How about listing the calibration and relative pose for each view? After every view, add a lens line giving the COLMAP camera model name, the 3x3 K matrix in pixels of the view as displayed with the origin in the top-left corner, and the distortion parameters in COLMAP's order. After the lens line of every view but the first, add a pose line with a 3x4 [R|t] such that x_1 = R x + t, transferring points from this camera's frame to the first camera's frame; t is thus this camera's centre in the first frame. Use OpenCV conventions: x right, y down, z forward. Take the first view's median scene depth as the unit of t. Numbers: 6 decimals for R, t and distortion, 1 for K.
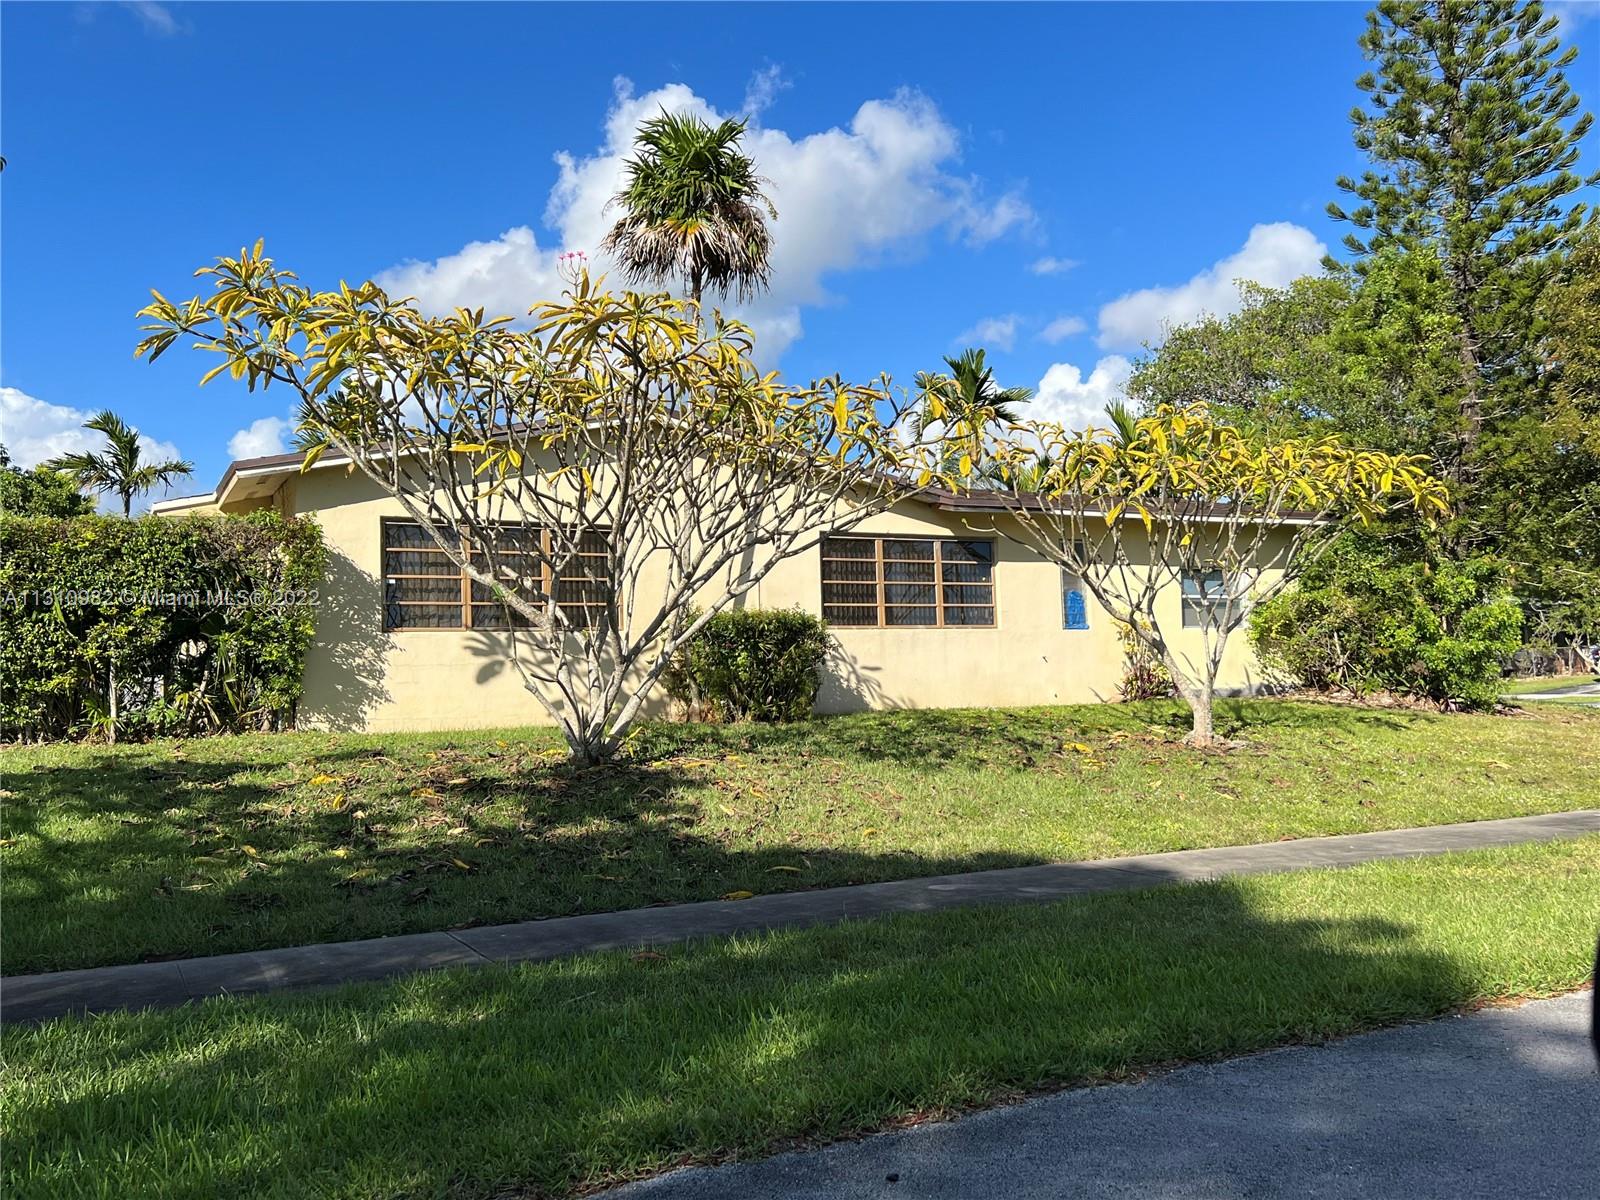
lens RADIAL K [[1580.9, 0, 800.0], [0, 1580.9, 600.0], [0, 0, 1]] dist [0.170004, -0.233711]
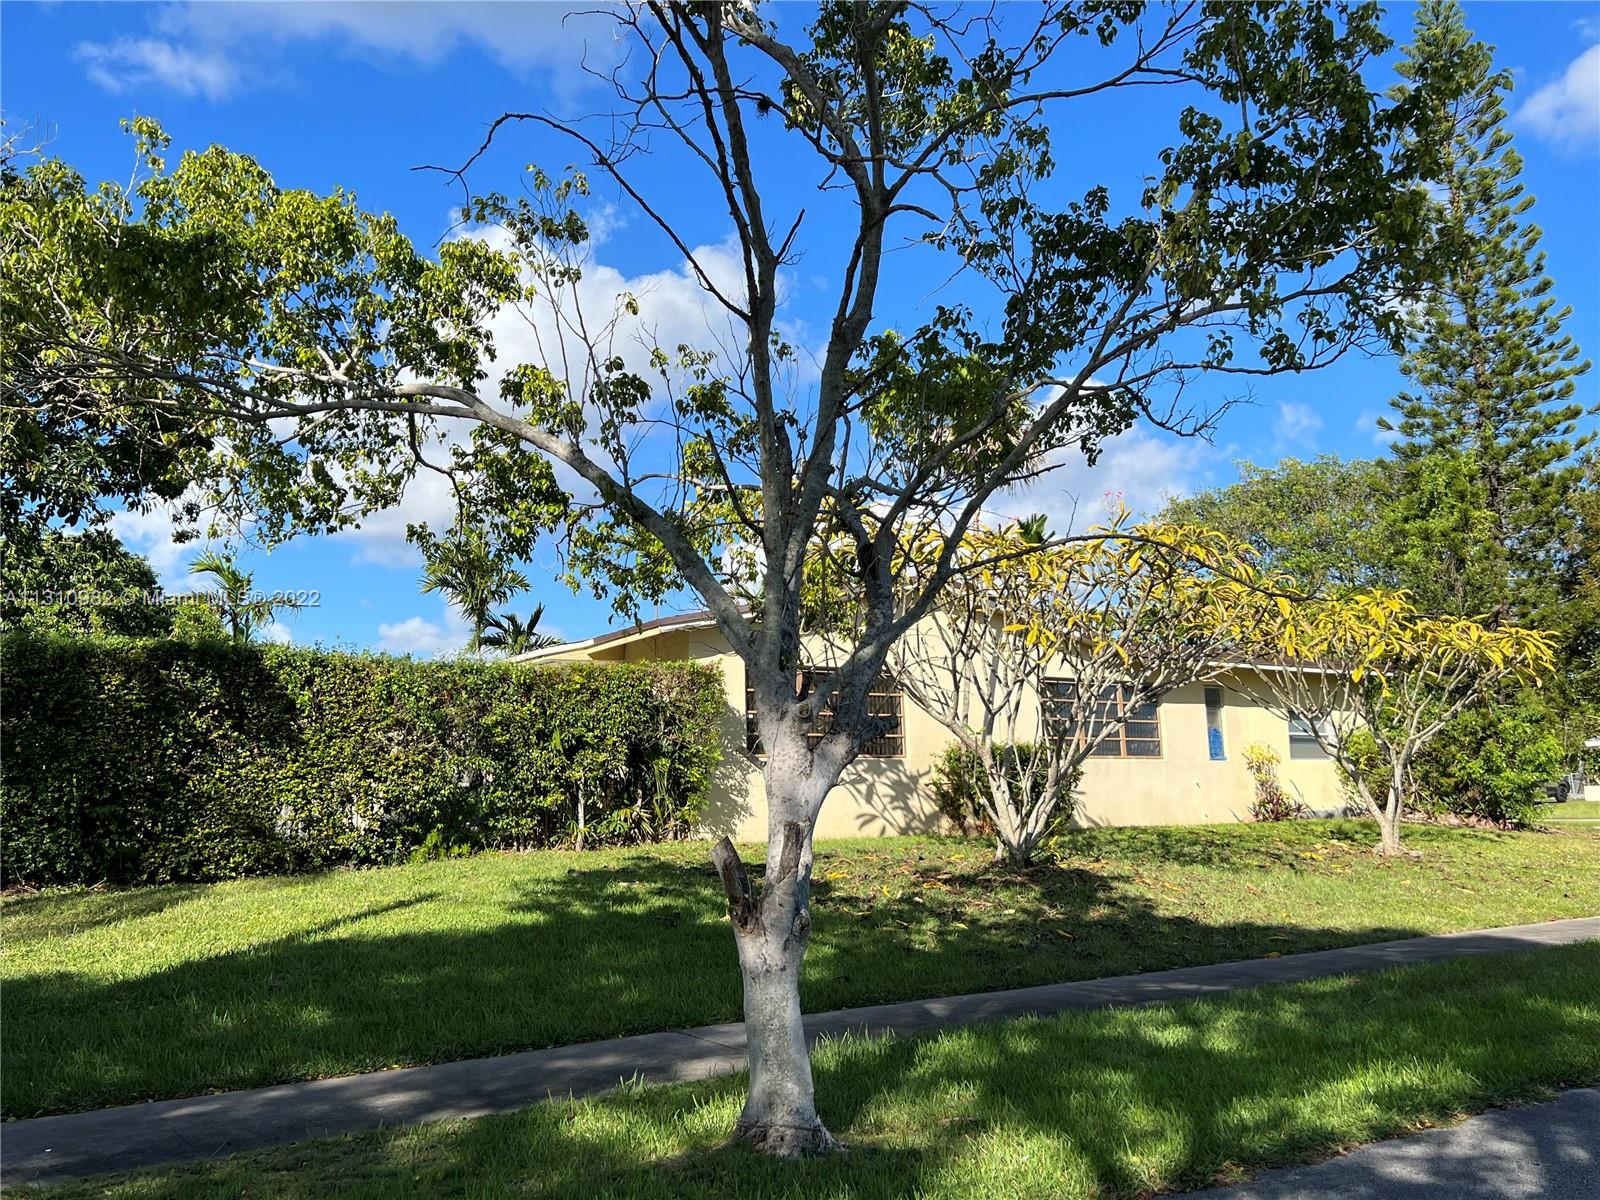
lens RADIAL K [[1580.9, 0, 800.0], [0, 1580.9, 600.0], [0, 0, 1]] dist [0.170004, -0.233711]
pose [[0.989503, 0.020473, 0.143052, -0.321168], [-0.009492, 0.996984, -0.077027, -0.006017], [-0.144198, 0.074861, 0.986713, -0.164179]]
